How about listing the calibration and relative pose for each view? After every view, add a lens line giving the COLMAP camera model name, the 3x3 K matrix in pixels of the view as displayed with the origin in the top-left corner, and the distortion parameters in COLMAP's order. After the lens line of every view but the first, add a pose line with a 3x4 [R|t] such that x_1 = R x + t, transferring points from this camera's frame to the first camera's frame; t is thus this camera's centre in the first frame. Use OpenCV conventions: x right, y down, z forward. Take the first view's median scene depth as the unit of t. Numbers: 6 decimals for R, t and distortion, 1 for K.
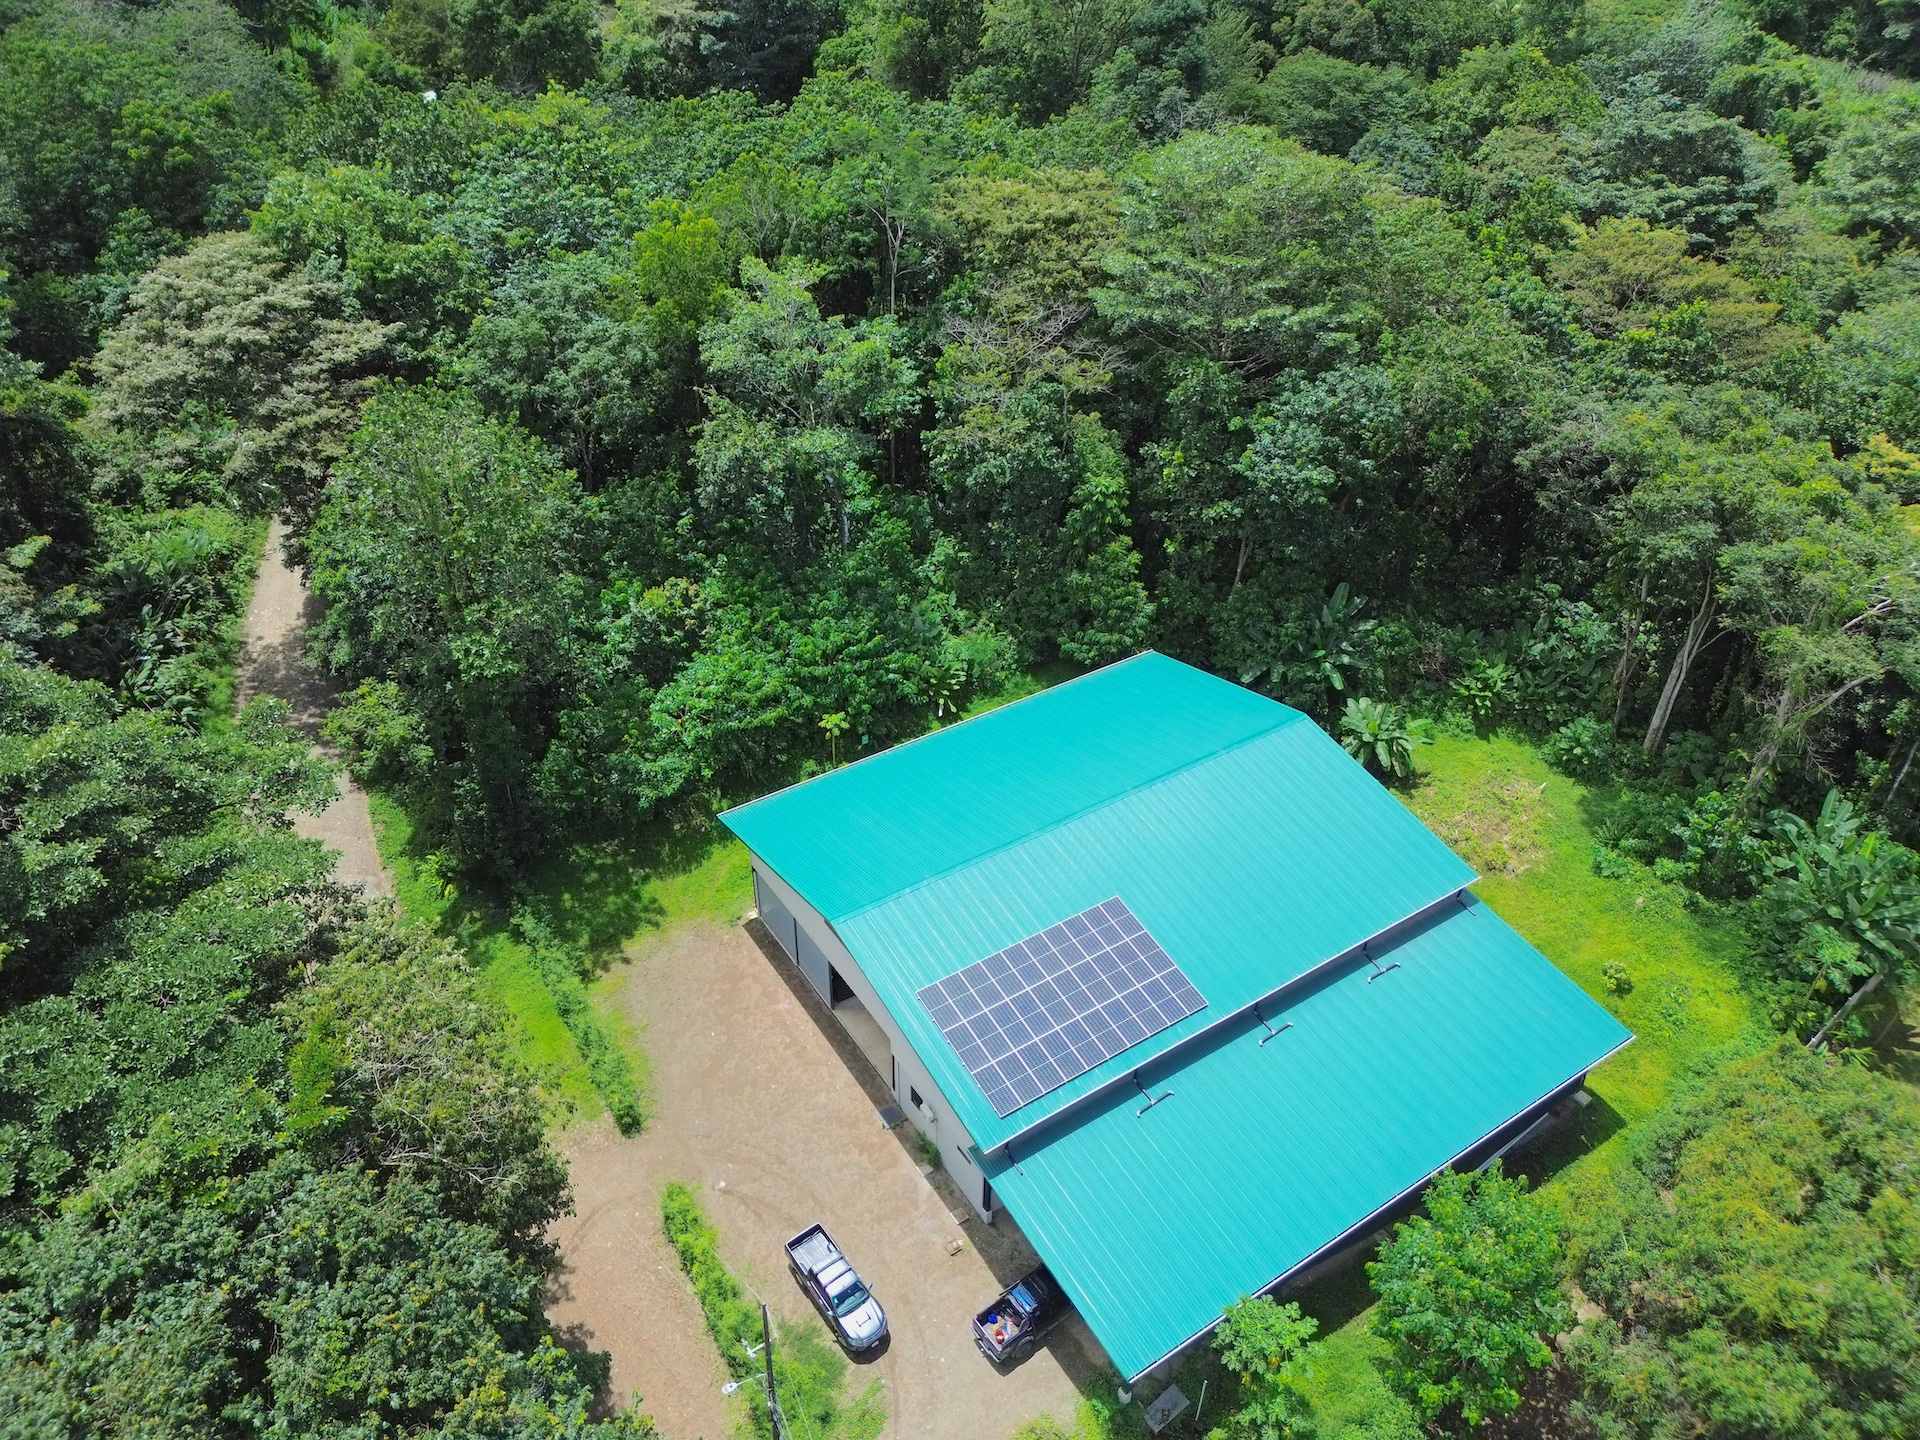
lens RADIAL K [[1348.1, 0, 962.5], [0, 1348.1, 725.3], [0, 0, 1]] dist [0.063878, -0.061094]
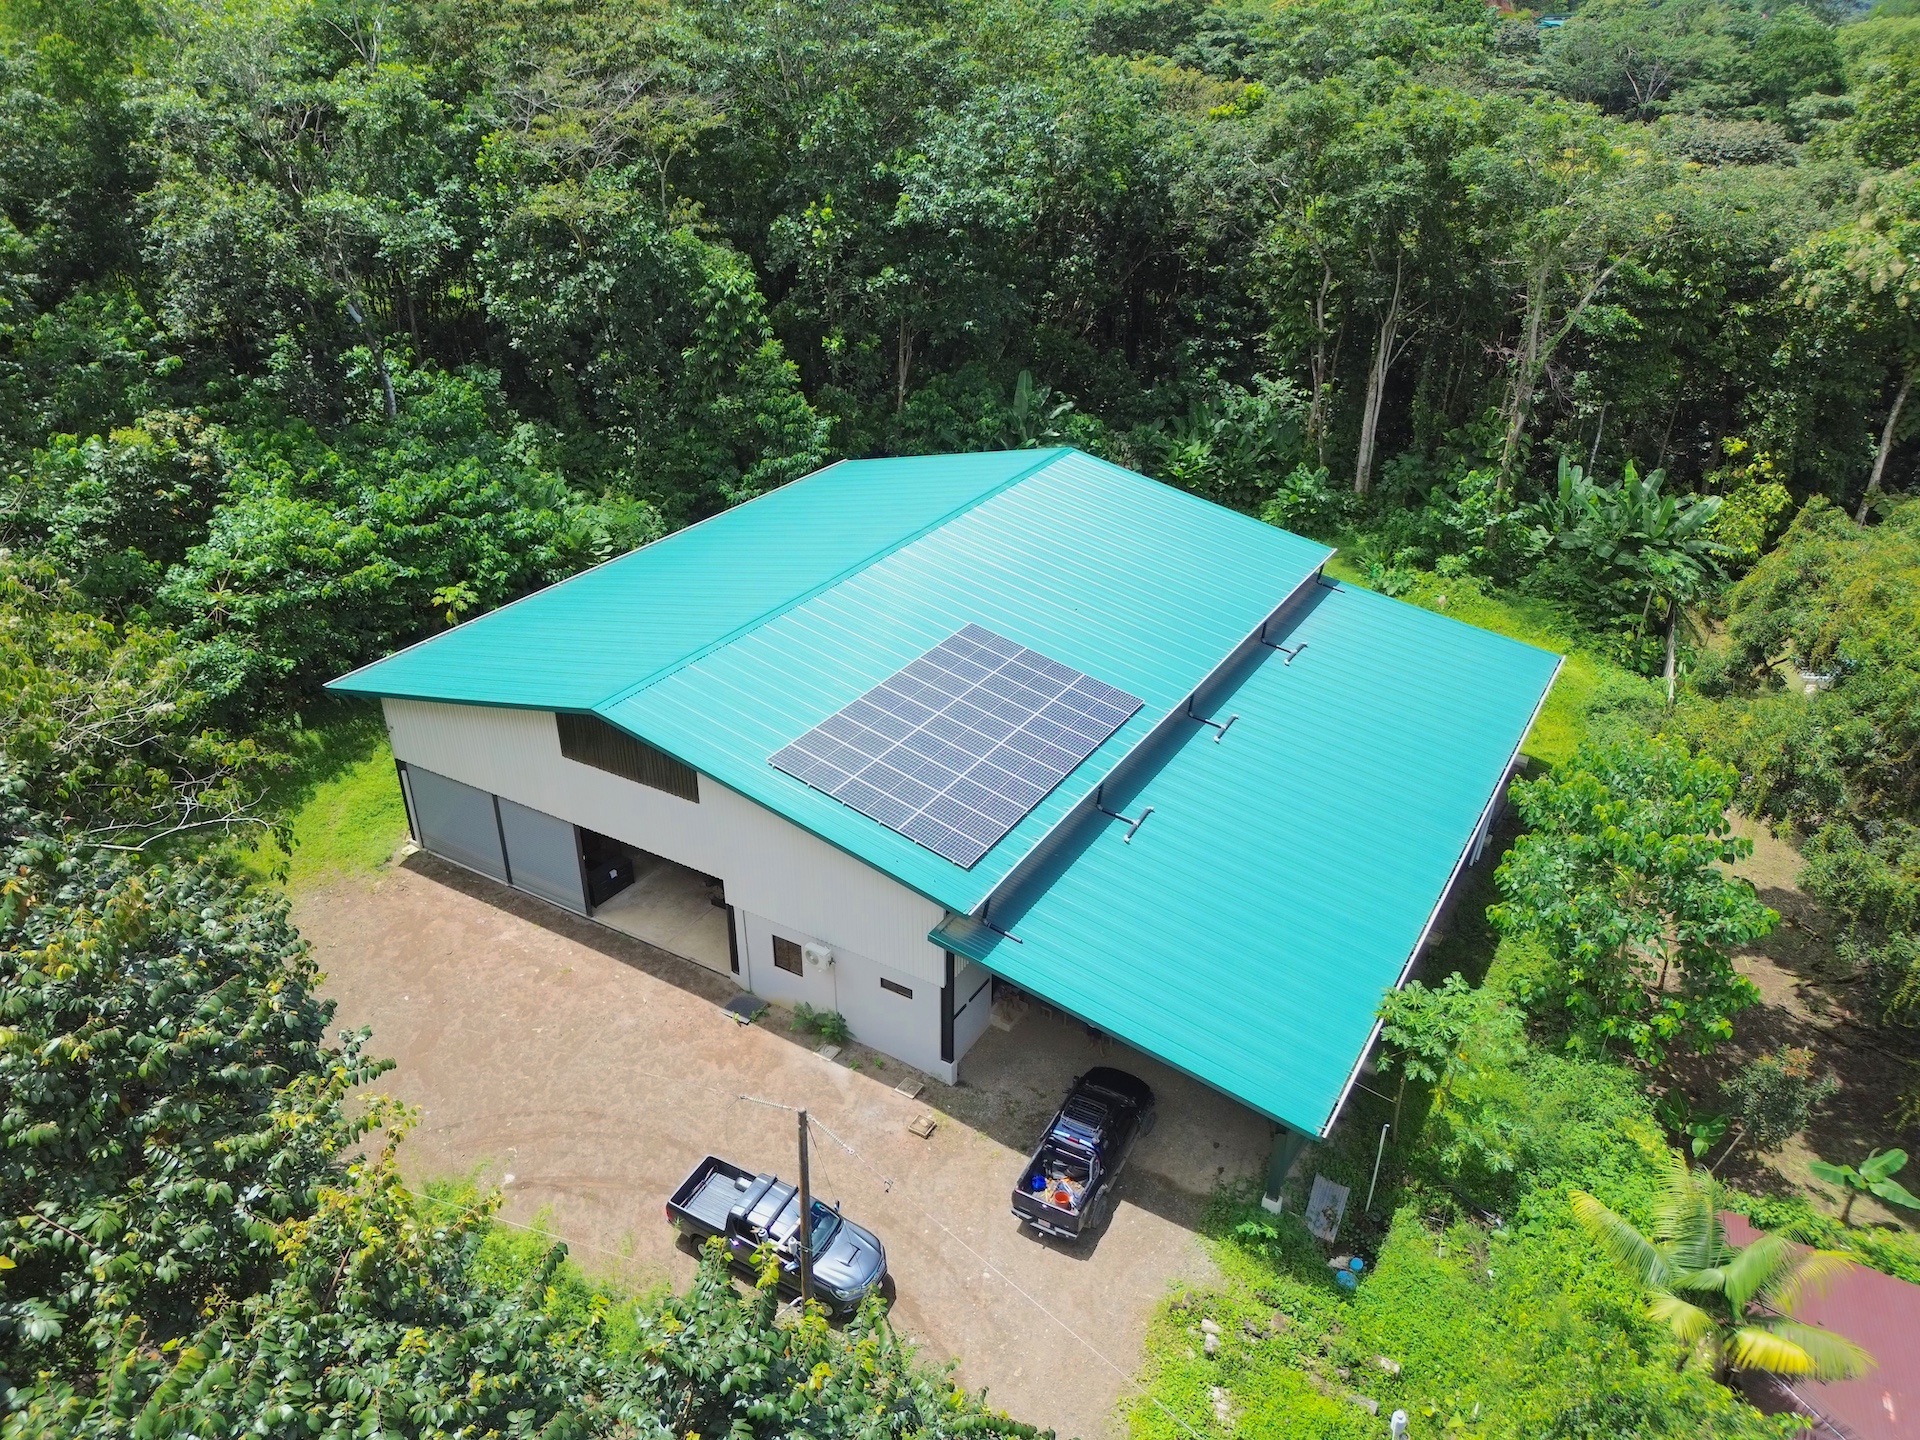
lens RADIAL K [[1348.1, 0, 960.9], [0, 1348.1, 711.3], [0, 0, 1]] dist [0.063878, -0.061094]
pose [[0.903617, -0.204997, 0.376101, -0.145671], [0.257628, 0.961576, -0.094860, 0.202629], [-0.342204, 0.182611, 0.921710, 0.291632]]
